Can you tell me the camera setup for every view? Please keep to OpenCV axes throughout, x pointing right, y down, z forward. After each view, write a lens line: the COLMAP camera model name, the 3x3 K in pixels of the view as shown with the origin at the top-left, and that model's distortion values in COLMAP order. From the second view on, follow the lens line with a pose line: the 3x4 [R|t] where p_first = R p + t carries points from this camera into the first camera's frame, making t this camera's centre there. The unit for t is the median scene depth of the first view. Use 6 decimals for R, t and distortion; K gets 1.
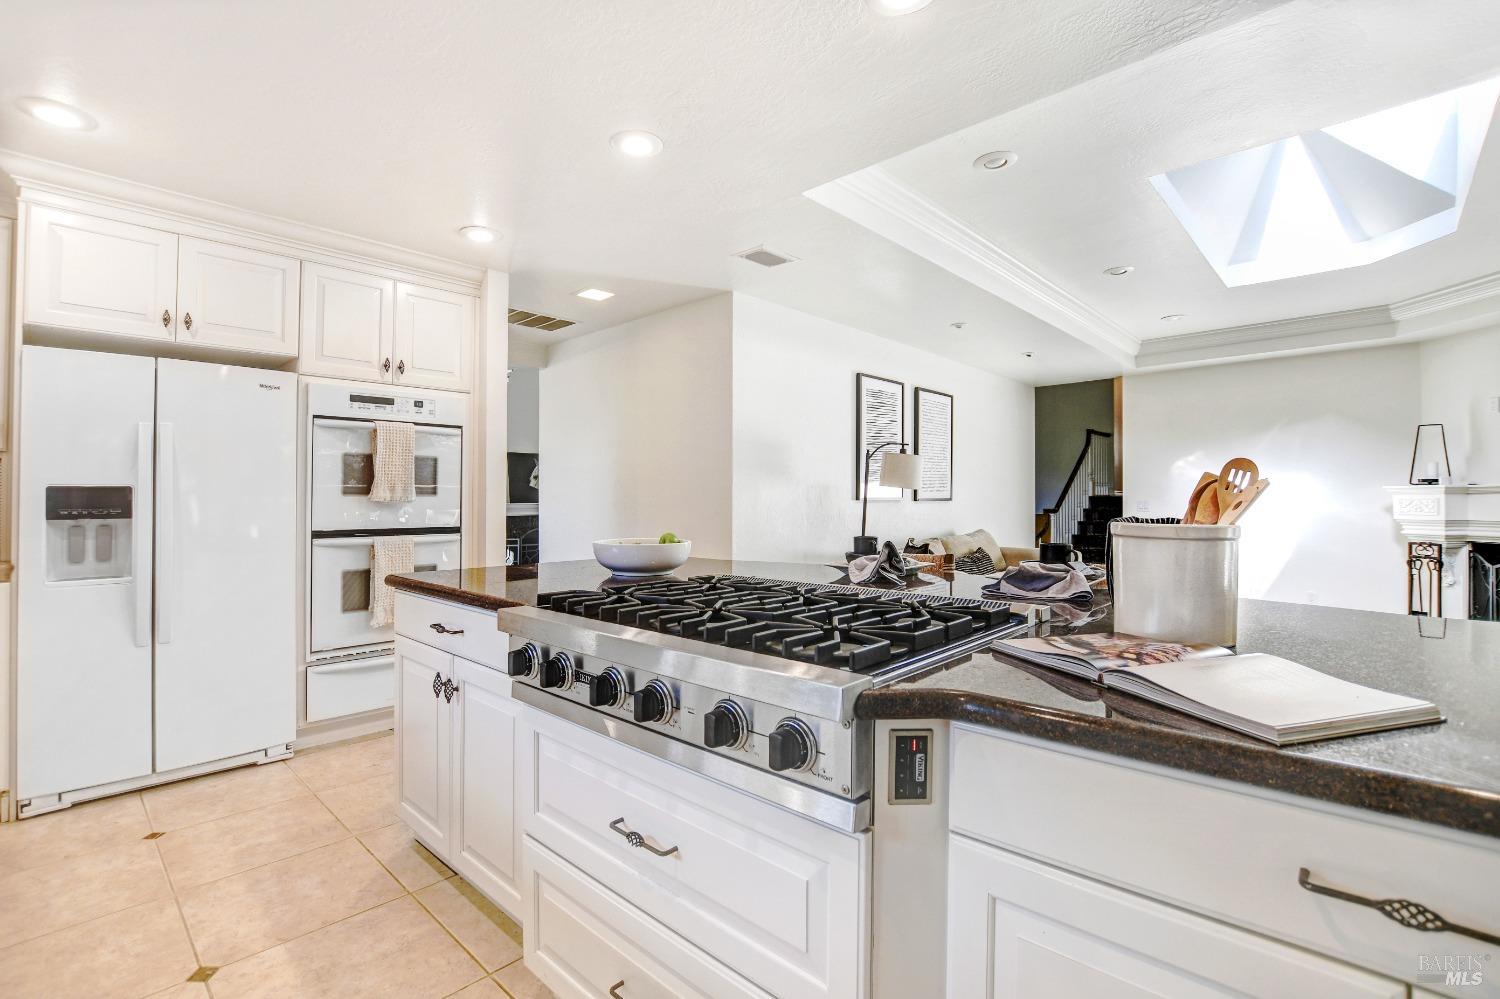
lens RADIAL K [[680.9, 0, 744.5], [0, 680.9, 501.9], [0, 0, 1]] dist [-0.018395, -0.000407]
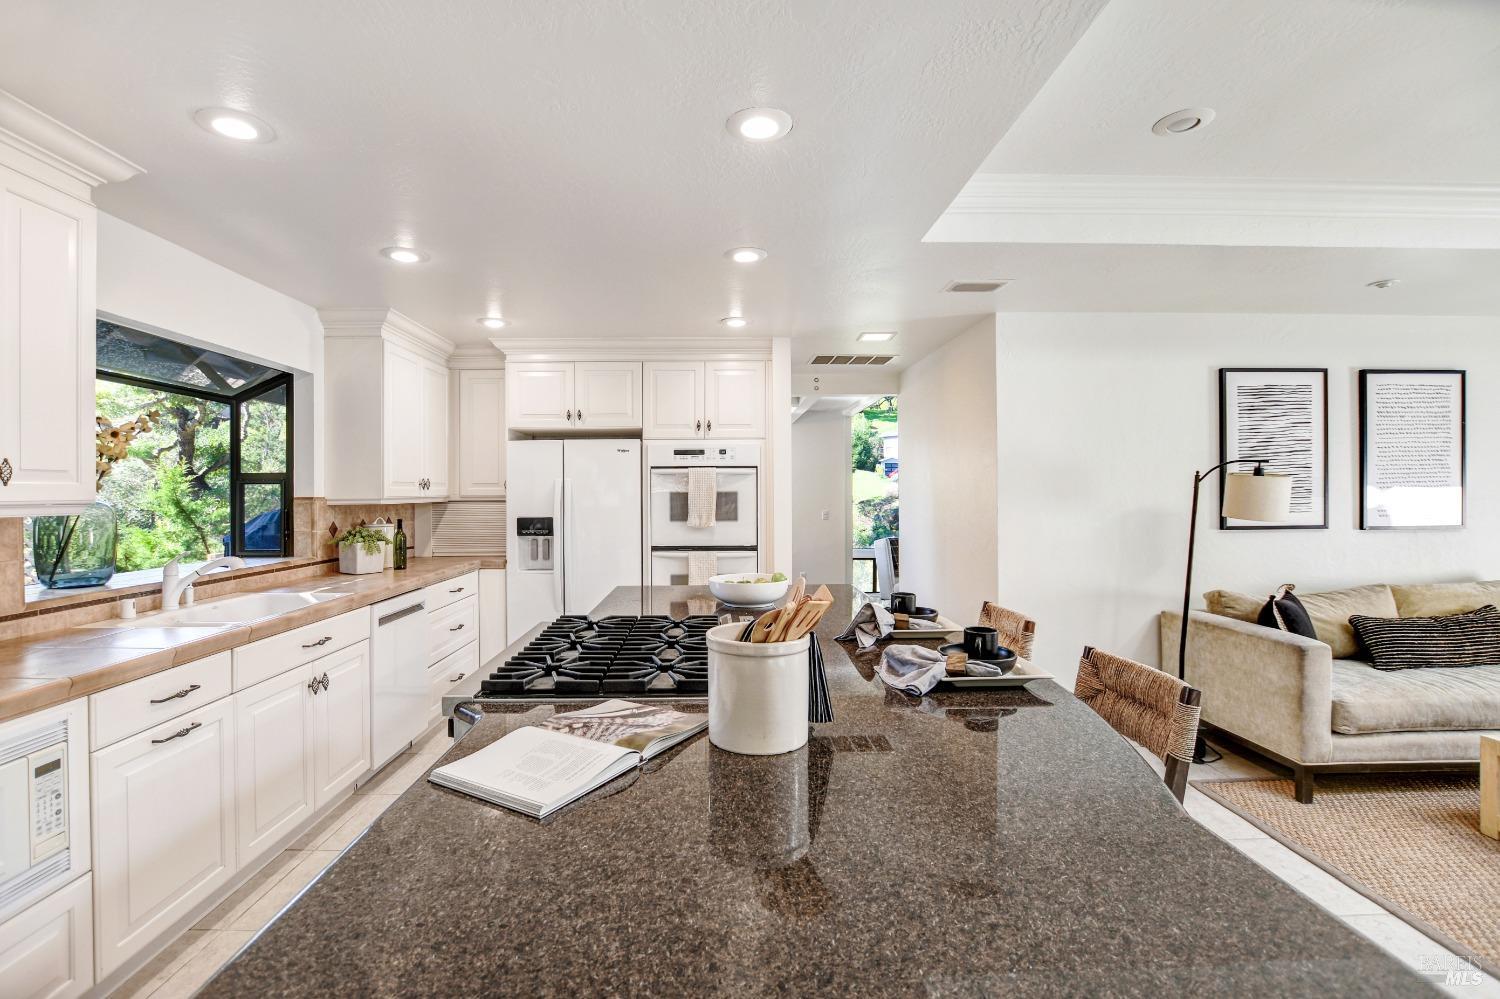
lens RADIAL K [[680.9, 0, 743.0], [0, 680.9, 491.5], [0, 0, 1]] dist [-0.018395, -0.000407]
pose [[0.722298, 0.002647, -0.691577, 0.489161], [-0.003065, 0.999995, 0.000627, -0.071833], [0.691575, 0.001667, 0.722302, 0.073272]]
